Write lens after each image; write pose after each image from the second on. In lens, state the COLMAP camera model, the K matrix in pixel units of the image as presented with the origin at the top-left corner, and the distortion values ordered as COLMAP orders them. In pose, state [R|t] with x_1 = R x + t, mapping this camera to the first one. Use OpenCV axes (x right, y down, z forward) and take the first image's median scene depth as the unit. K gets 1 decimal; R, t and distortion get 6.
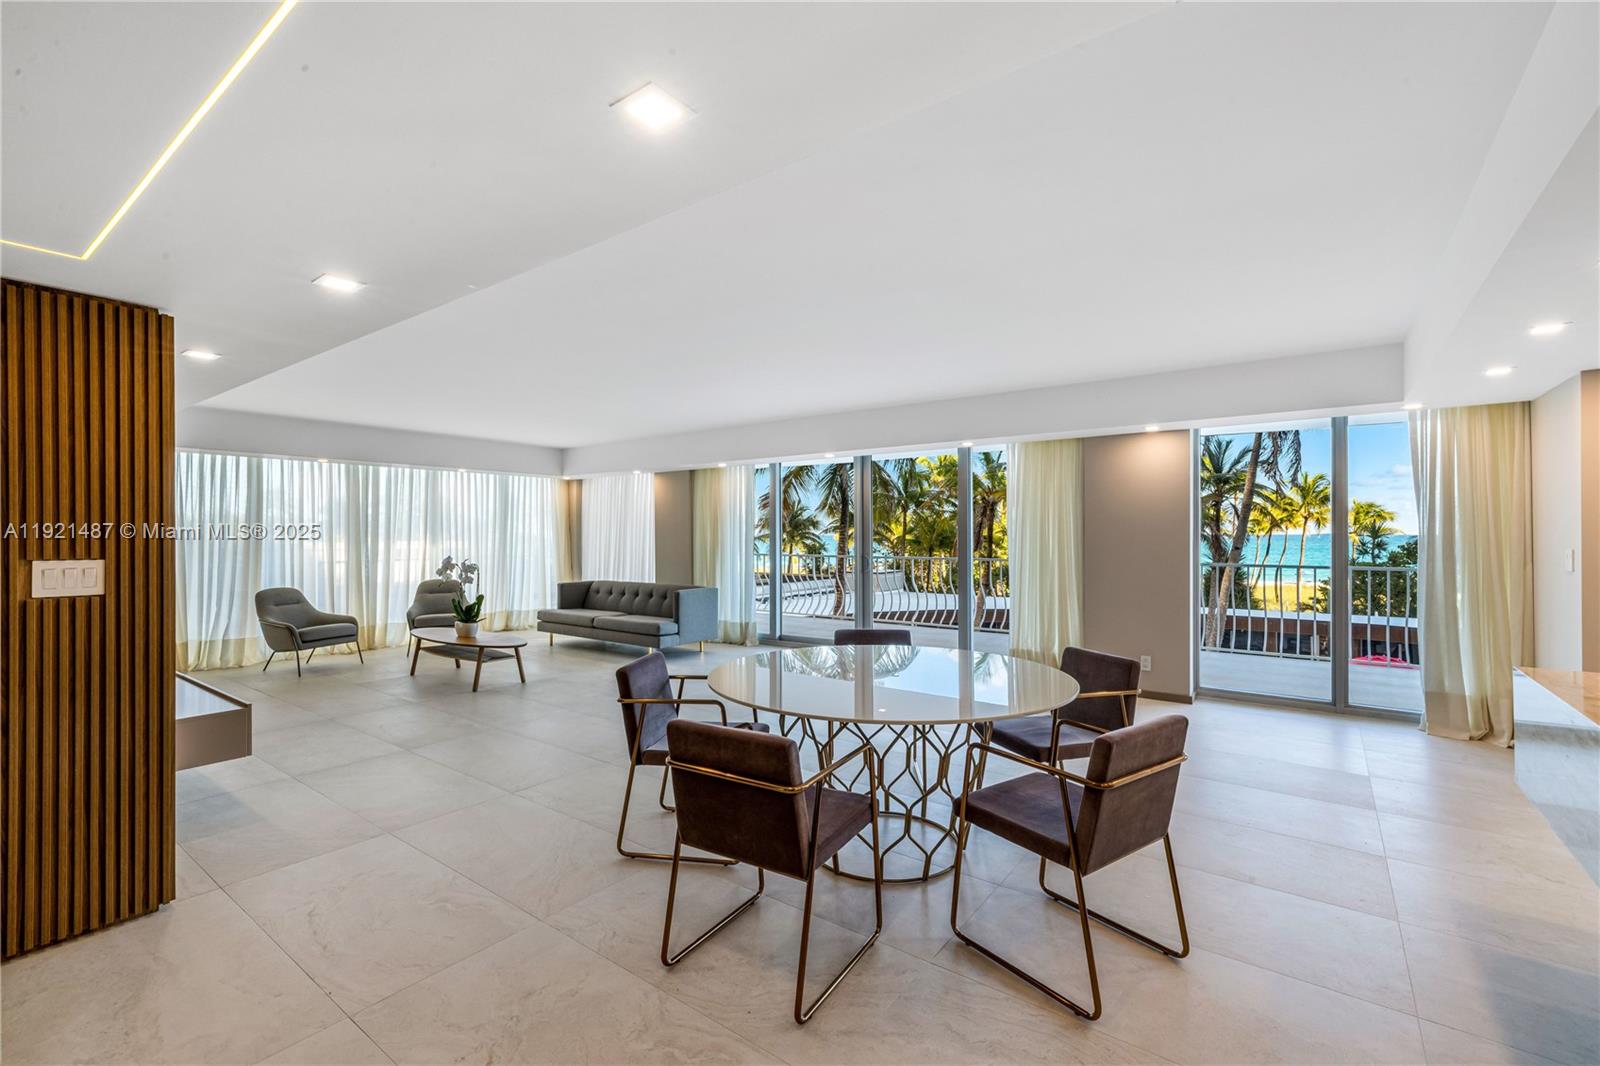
lens RADIAL K [[692.8, 0, 803.8], [0, 692.8, 533.6], [0, 0, 1]] dist [0.002426, 0.000368]
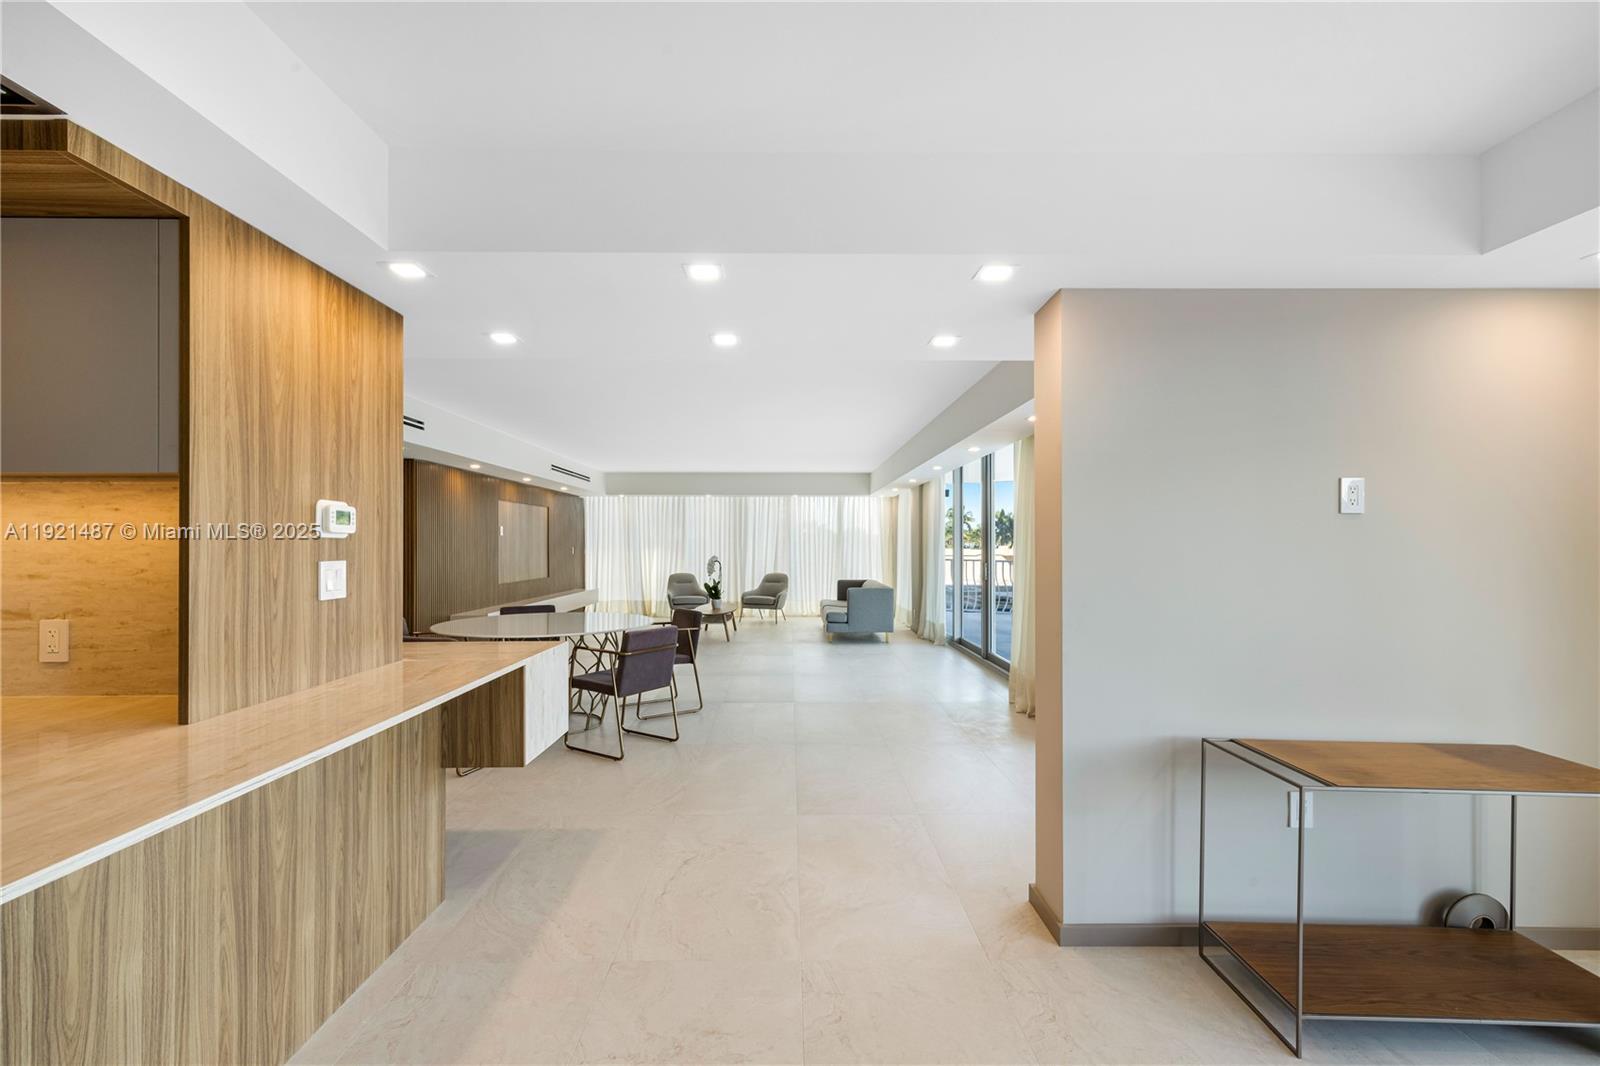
lens RADIAL K [[703.0, 0, 803.3], [0, 703.0, 541.0], [0, 0, 1]] dist [0.008033, -0.001381]
pose [[0.606420, -0.000008, -0.795144, 0.686899], [-0.001560, 0.999998, -0.001200, 0.001268], [0.795143, 0.001967, 0.606419, 0.176814]]
